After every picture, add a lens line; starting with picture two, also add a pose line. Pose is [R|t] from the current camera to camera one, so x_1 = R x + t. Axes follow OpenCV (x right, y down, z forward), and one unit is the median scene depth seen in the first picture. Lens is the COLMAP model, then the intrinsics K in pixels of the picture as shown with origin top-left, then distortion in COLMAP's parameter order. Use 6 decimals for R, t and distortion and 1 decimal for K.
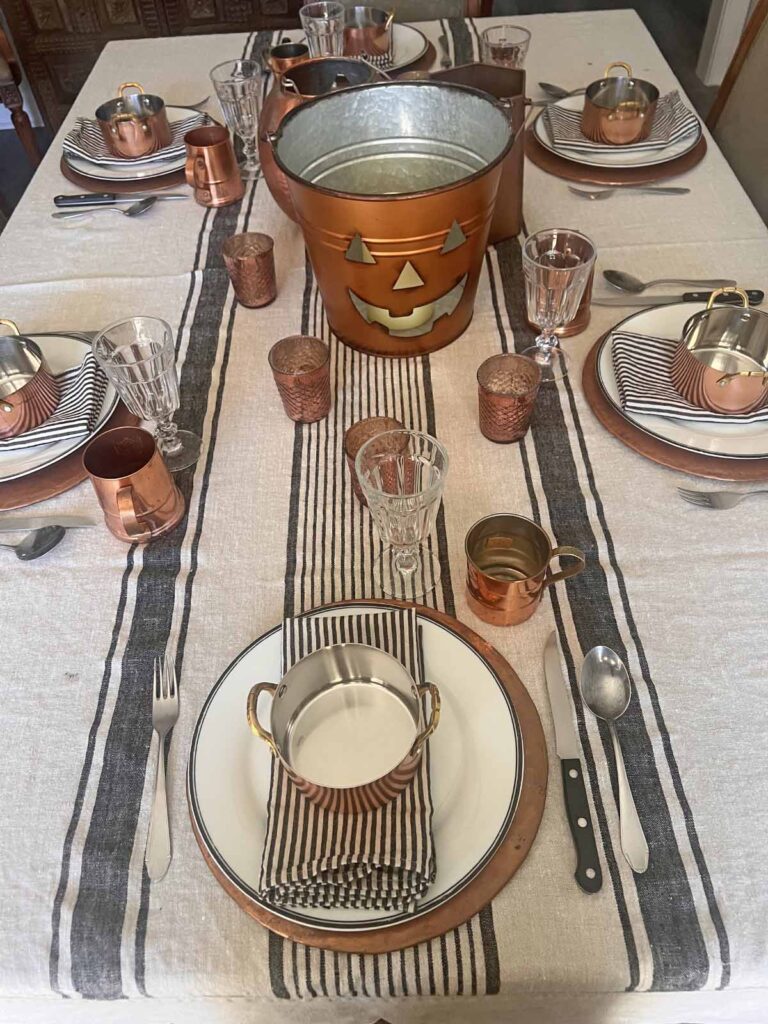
lens RADIAL K [[787.3, 0, 384.0], [0, 787.3, 512.0], [0, 0, 1]] dist [0.008954, 0.000600]
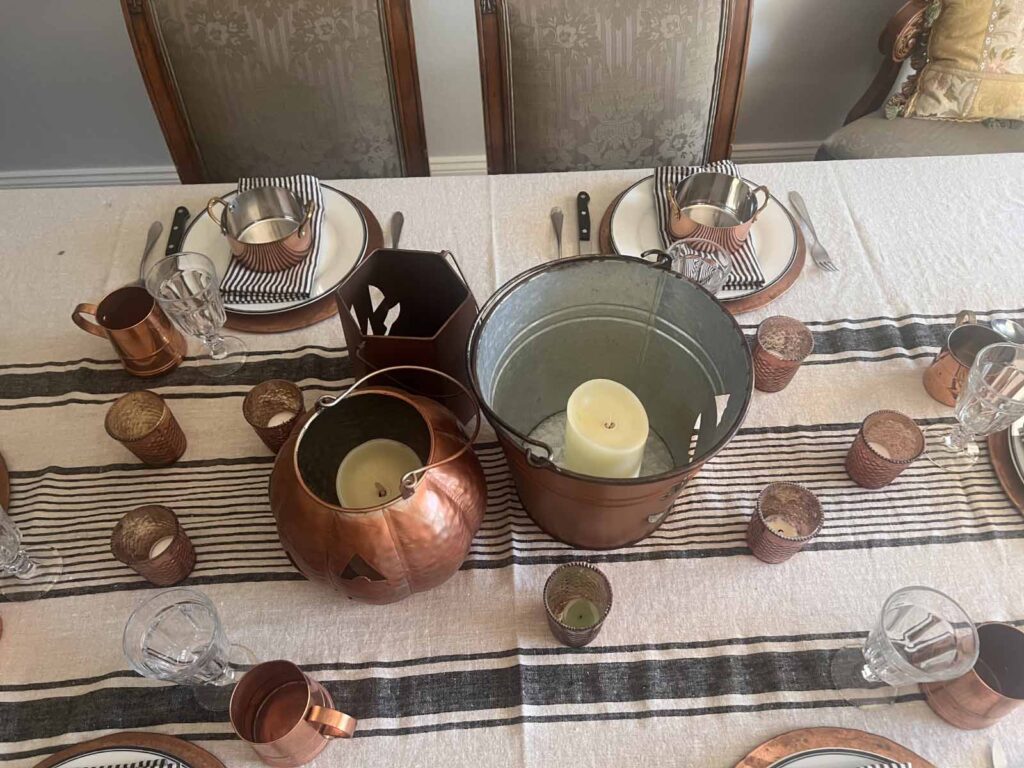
lens RADIAL K [[787.3, 0, 512.0], [0, 787.3, 384.0], [0, 0, 1]] dist [0.008954, 0.000600]
pose [[-0.026826, -0.776236, 0.629872, -0.464727], [0.782980, 0.375411, 0.495993, -0.791226], [-0.621468, 0.506483, 0.597706, 0.461128]]
